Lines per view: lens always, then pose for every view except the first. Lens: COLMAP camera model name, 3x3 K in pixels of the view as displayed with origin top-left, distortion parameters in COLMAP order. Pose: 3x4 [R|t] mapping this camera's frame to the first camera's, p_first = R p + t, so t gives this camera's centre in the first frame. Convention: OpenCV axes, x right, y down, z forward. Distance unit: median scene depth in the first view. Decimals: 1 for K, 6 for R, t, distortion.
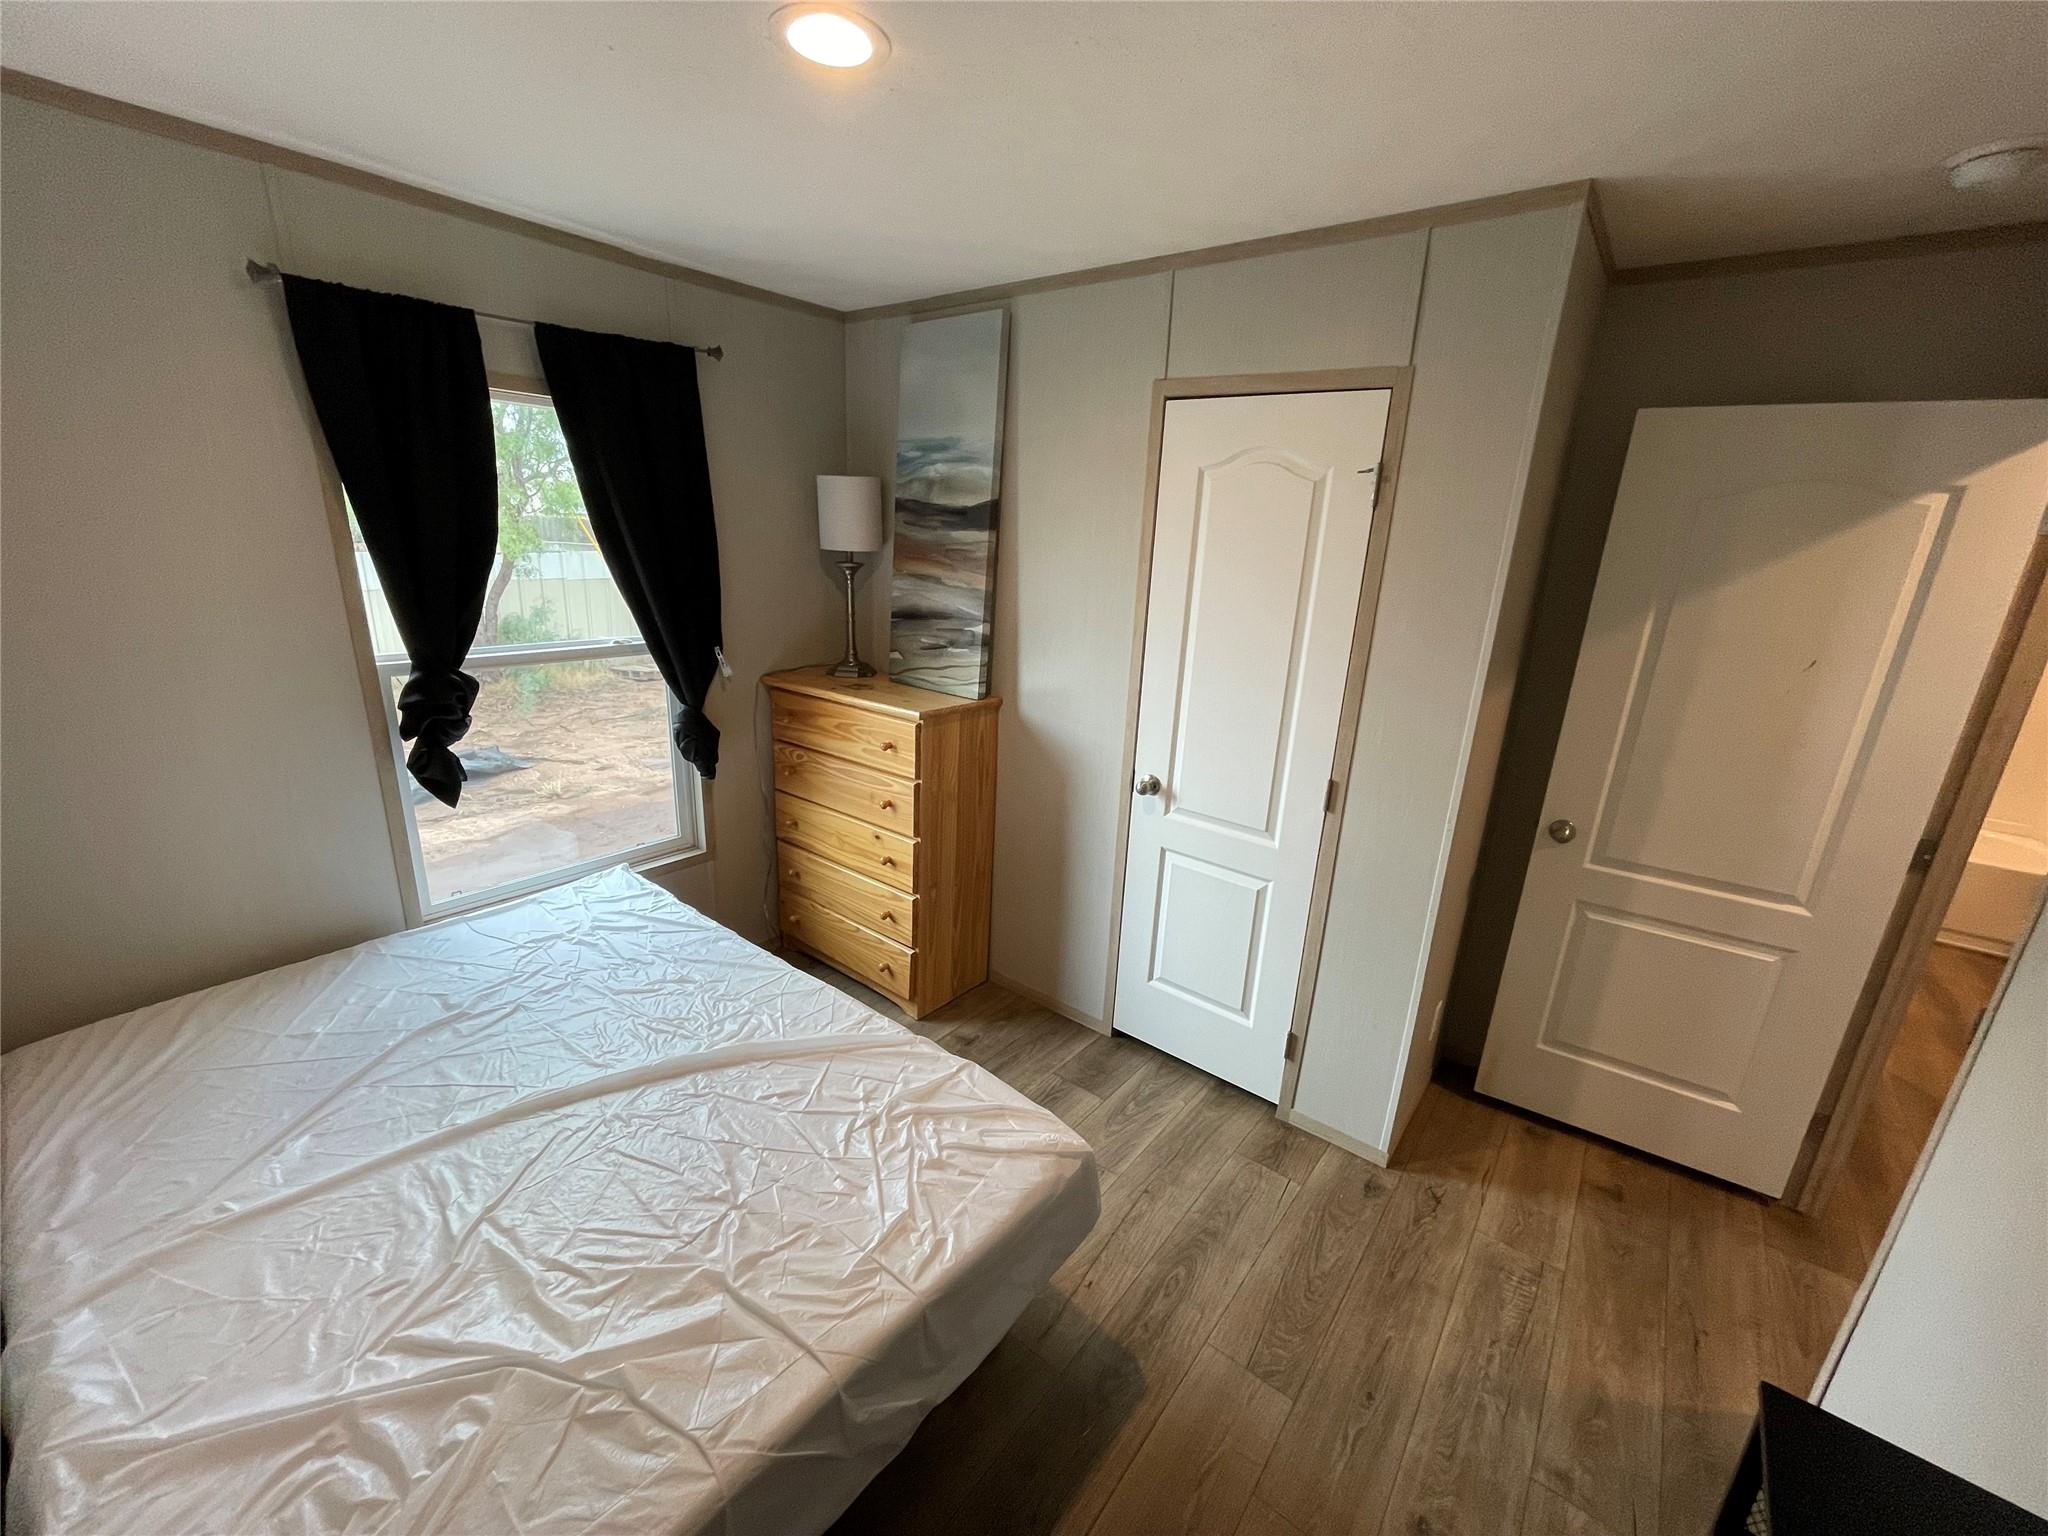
lens RADIAL K [[824.6, 0, 1025.3], [0, 824.6, 776.3], [0, 0, 1]] dist [-0.004192, 0.001796]
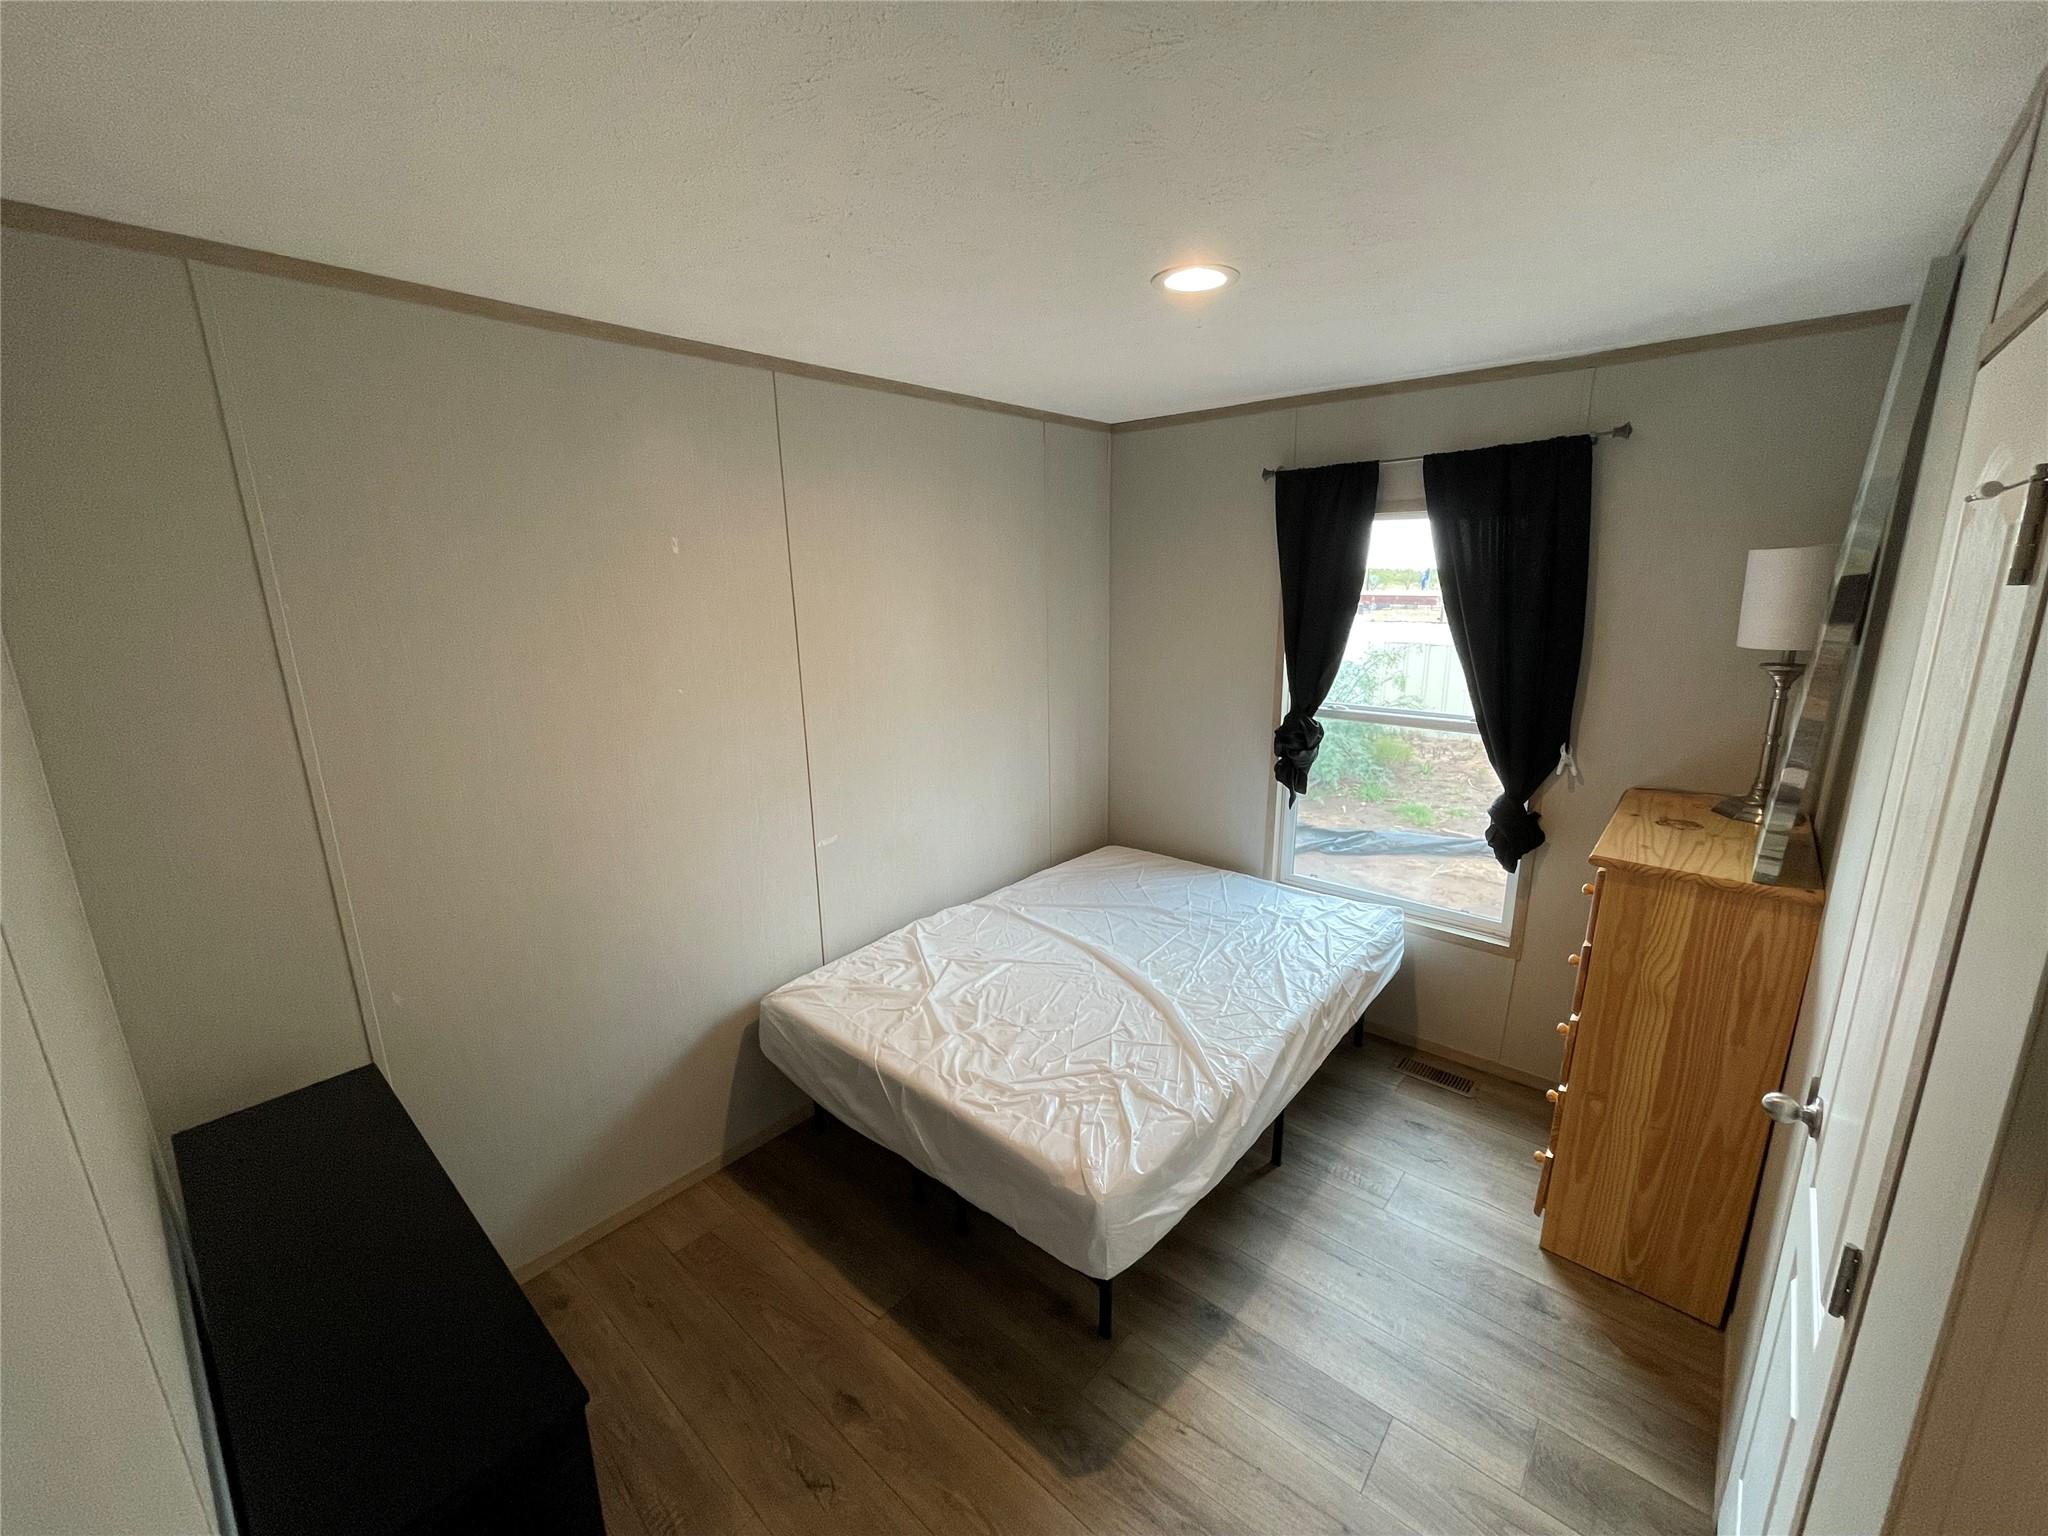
lens RADIAL K [[824.6, 0, 1021.7], [0, 824.6, 774.7], [0, 0, 1]] dist [-0.004192, 0.001796]
pose [[-0.052890, 0.193067, -0.979759, 0.748538], [-0.279331, 0.939106, 0.200135, -0.180077], [0.958737, 0.284262, 0.004261, 0.550338]]
